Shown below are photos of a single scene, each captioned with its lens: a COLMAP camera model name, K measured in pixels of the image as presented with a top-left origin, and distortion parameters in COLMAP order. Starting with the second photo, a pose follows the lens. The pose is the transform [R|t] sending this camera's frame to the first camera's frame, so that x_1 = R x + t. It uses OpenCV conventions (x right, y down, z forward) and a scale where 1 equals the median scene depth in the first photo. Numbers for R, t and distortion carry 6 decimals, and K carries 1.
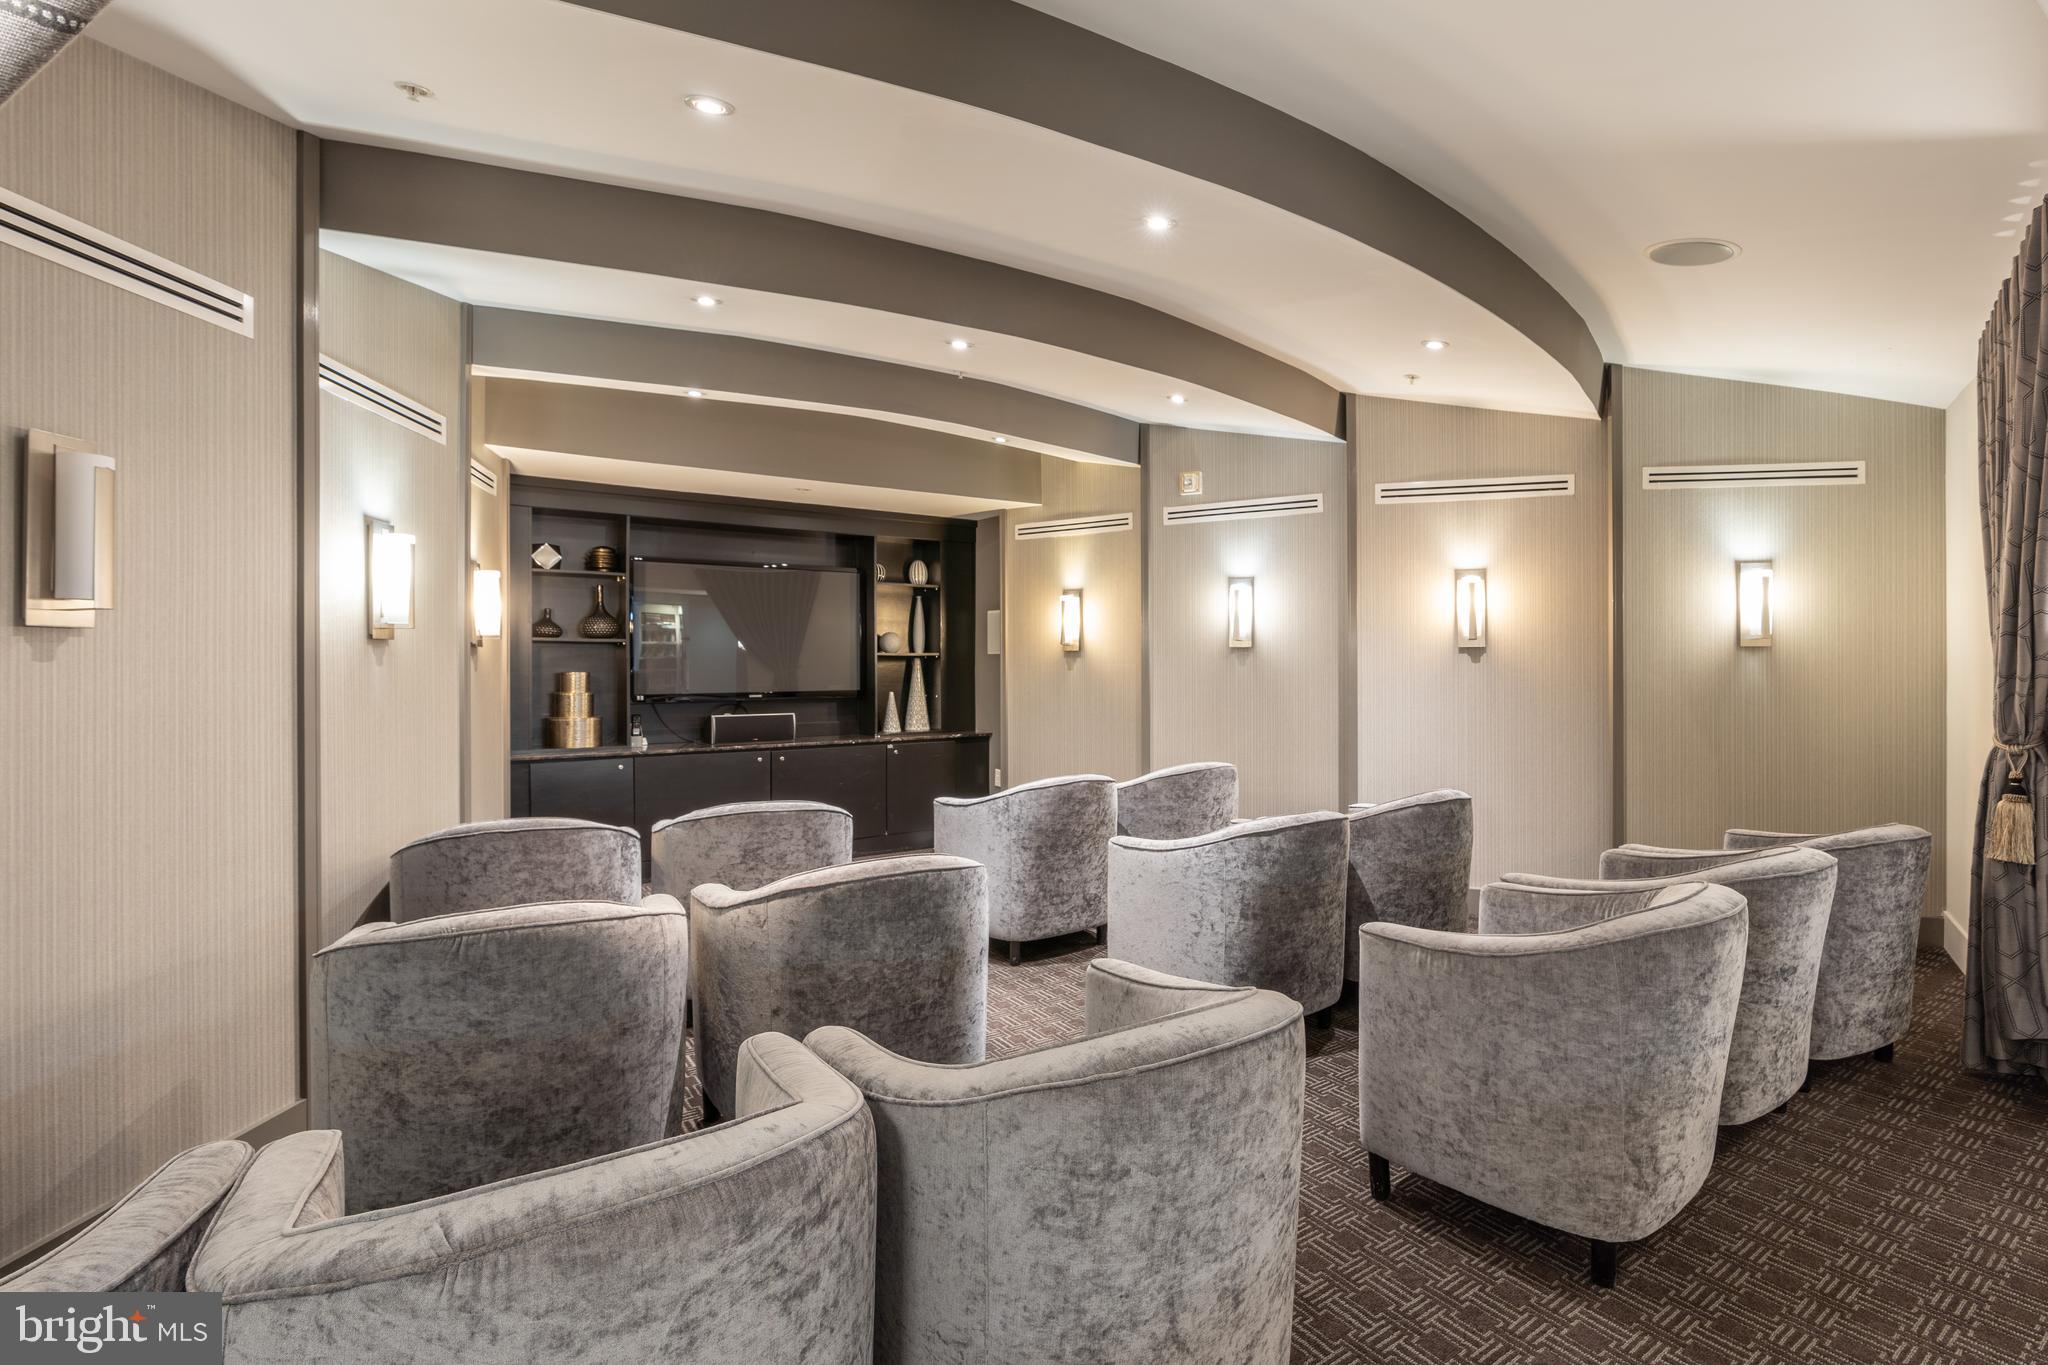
lens RADIAL K [[956.6, 0, 1110.3], [0, 956.6, 666.6], [0, 0, 1]] dist [0.000714, 0.000216]
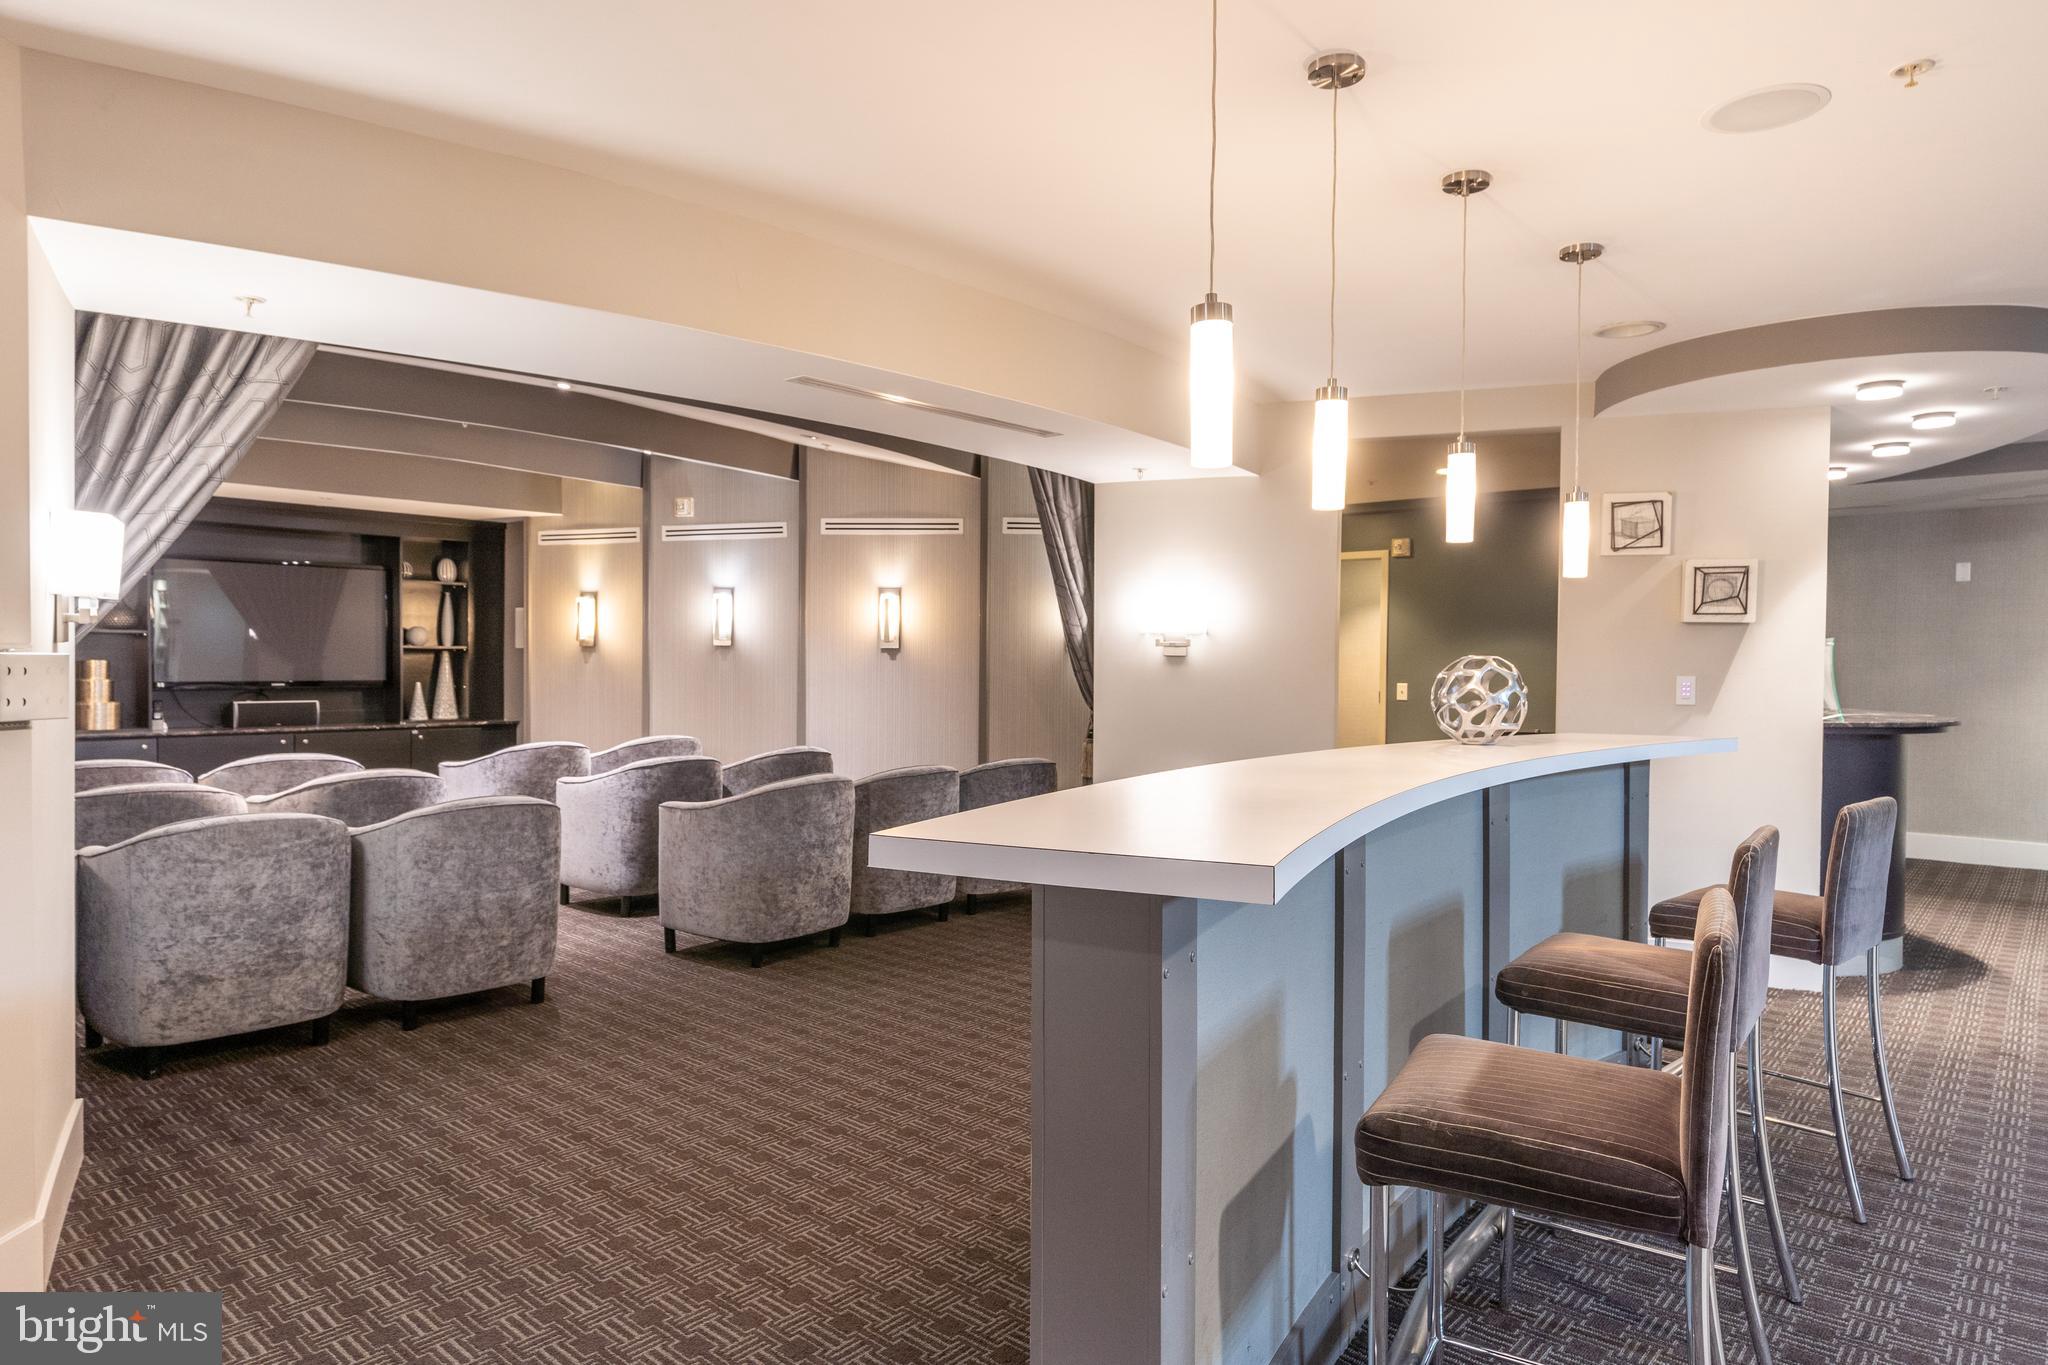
lens RADIAL K [[1229.4, 0, 1024.0], [0, 1229.4, 682.5], [0, 0, 1]] dist [0.006924, 0.002936]
pose [[0.980009, 0.006778, 0.198837, 0.182138], [-0.009825, 0.999849, 0.014340, 0.000504], [-0.198710, -0.016007, 0.979928, -0.546173]]
